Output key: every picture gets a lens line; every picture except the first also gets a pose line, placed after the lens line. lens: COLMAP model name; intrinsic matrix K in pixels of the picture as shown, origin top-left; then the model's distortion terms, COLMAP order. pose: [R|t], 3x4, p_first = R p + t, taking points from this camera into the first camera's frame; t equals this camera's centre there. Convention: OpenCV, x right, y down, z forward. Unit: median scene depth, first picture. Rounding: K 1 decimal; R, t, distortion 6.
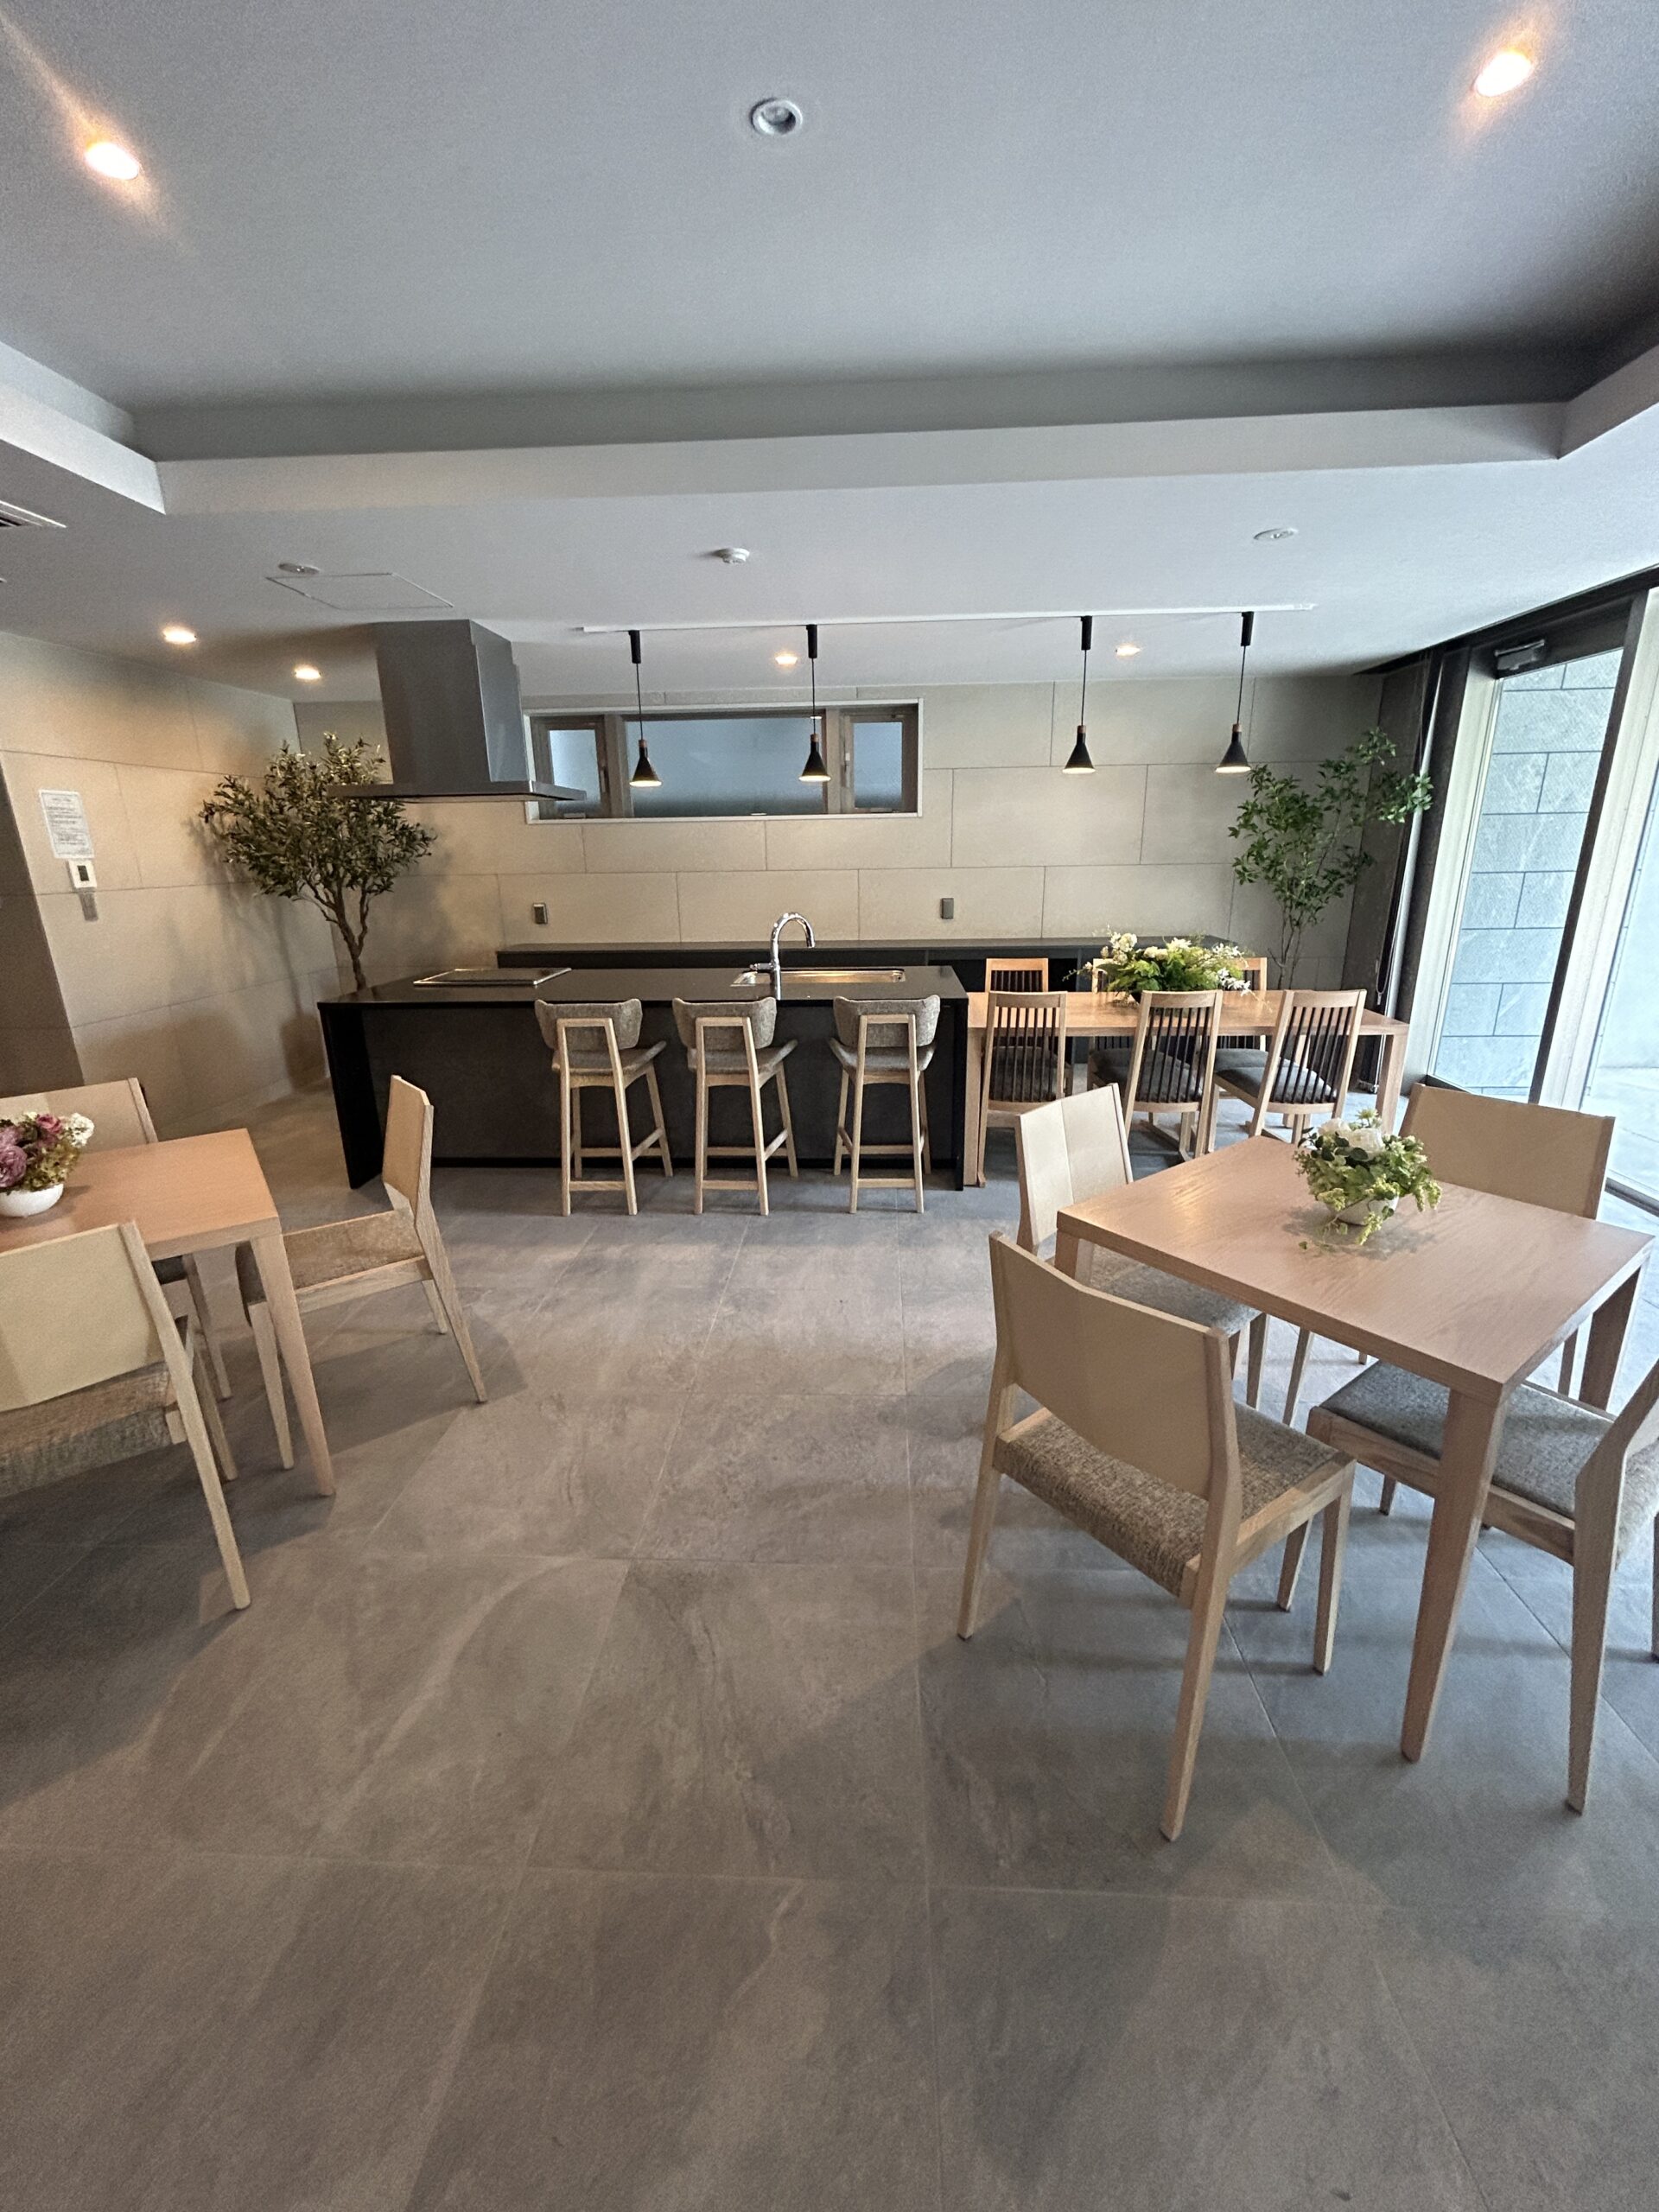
lens RADIAL K [[888.8, 0, 835.4], [0, 888.8, 1102.1], [0, 0, 1]] dist [0.000457, 0.000379]
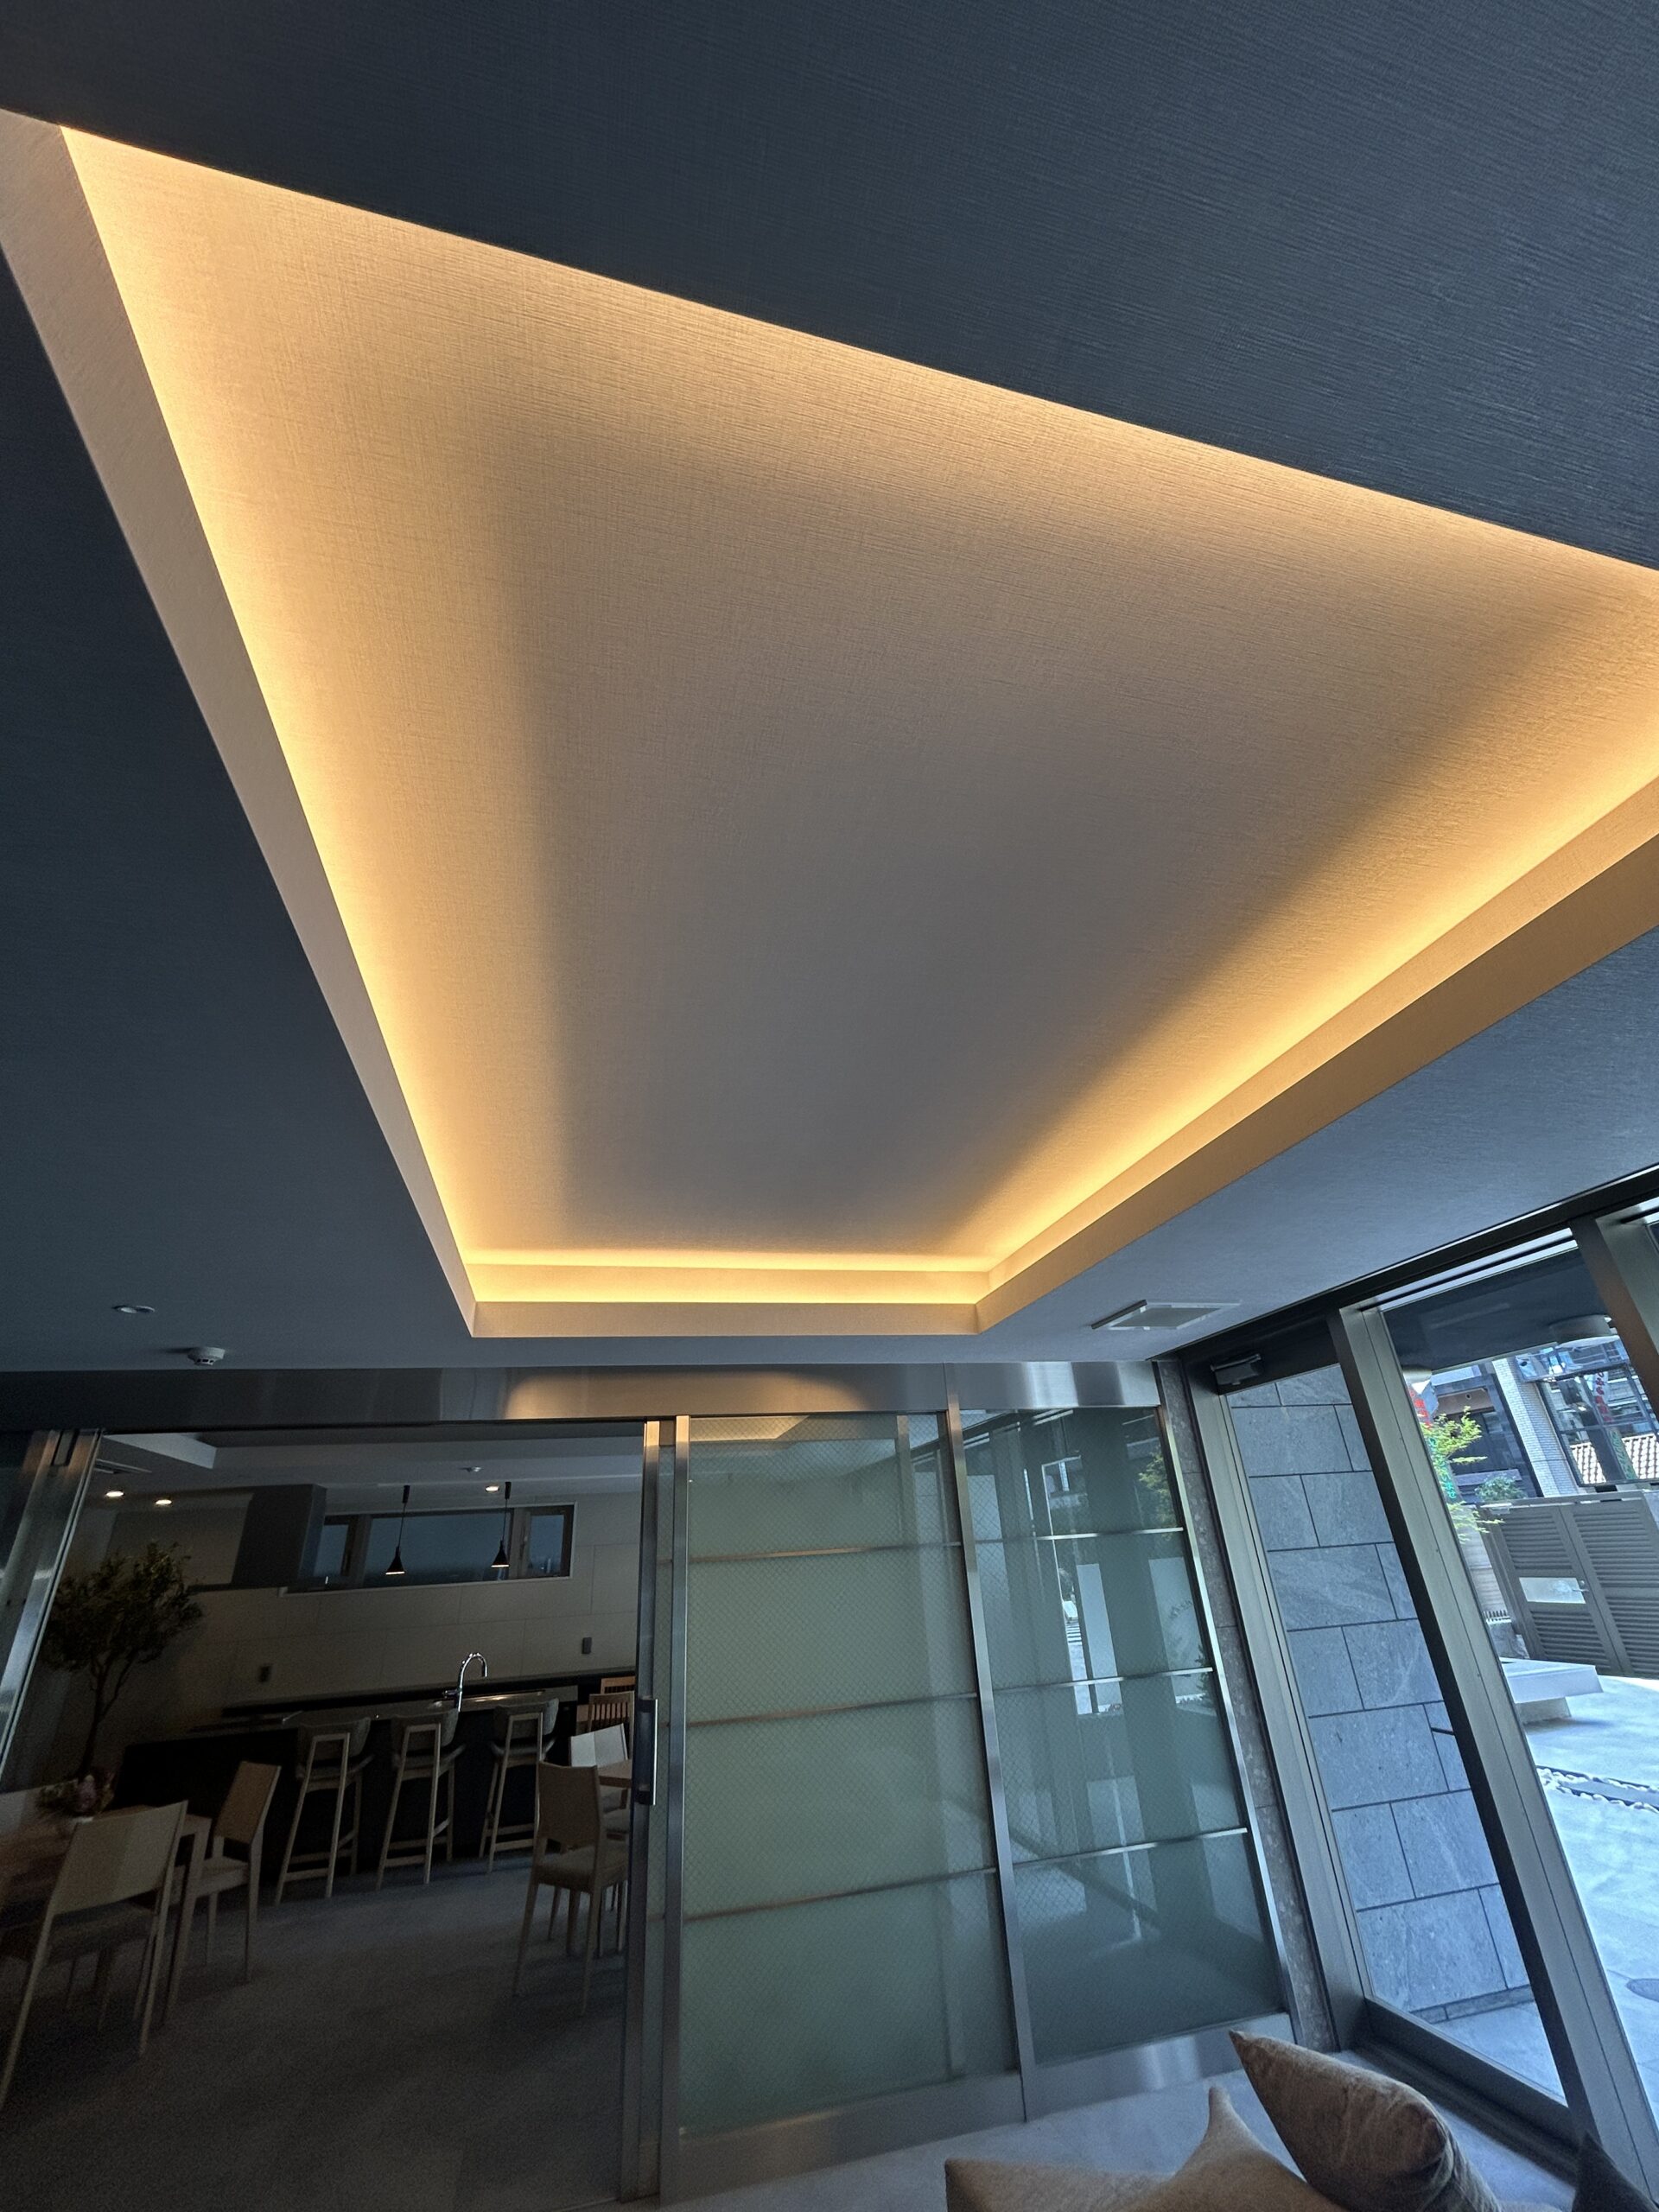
lens RADIAL K [[888.8, 0, 835.4], [0, 888.8, 1102.1], [0, 0, 1]] dist [0.000457, 0.000379]
pose [[0.954109, 0.100868, 0.281962, 0.022282], [0.124050, 0.723853, -0.678711, 0.267063], [-0.272559, 0.682541, 0.678122, -1.066499]]
